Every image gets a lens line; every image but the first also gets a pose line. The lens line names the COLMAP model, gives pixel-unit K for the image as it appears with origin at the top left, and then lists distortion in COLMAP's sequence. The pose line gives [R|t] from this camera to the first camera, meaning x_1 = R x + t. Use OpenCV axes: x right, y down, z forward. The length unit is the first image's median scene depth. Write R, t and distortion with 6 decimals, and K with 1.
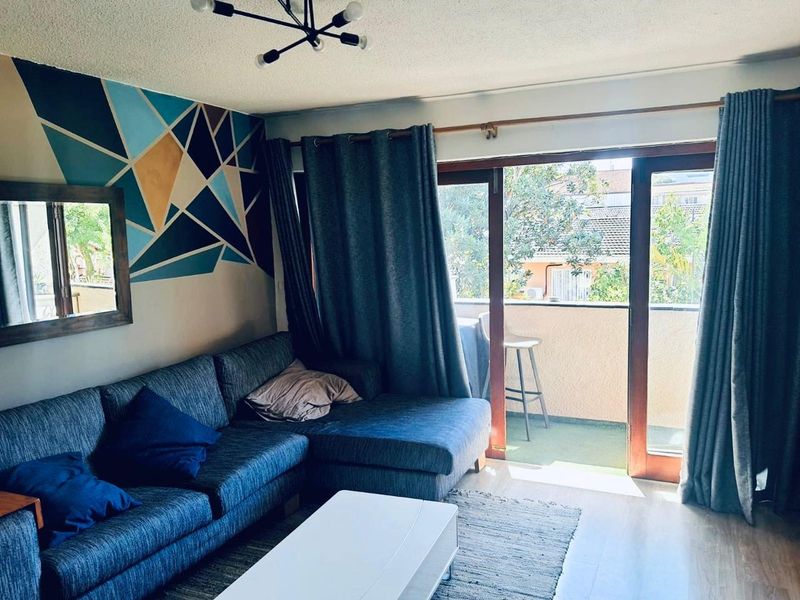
lens RADIAL K [[617.0, 0, 410.3], [0, 617.0, 297.9], [0, 0, 1]] dist [0.070139, -0.110615]
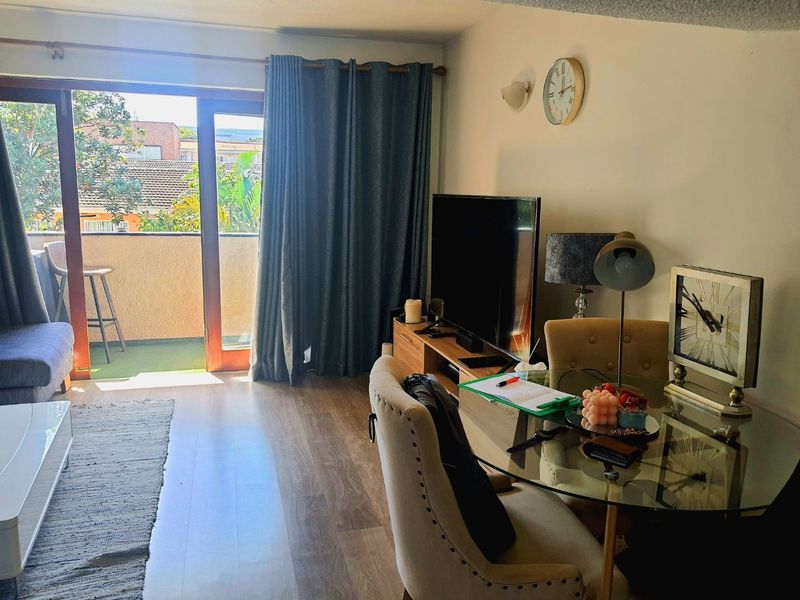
lens RADIAL K [[617.0, 0, 410.3], [0, 617.0, 297.9], [0, 0, 1]] dist [0.070139, -0.110615]
pose [[0.754597, -0.075346, 0.651849, -0.122716], [0.031309, 0.996389, 0.078926, 0.064906], [-0.655441, -0.039149, 0.754231, -0.142169]]
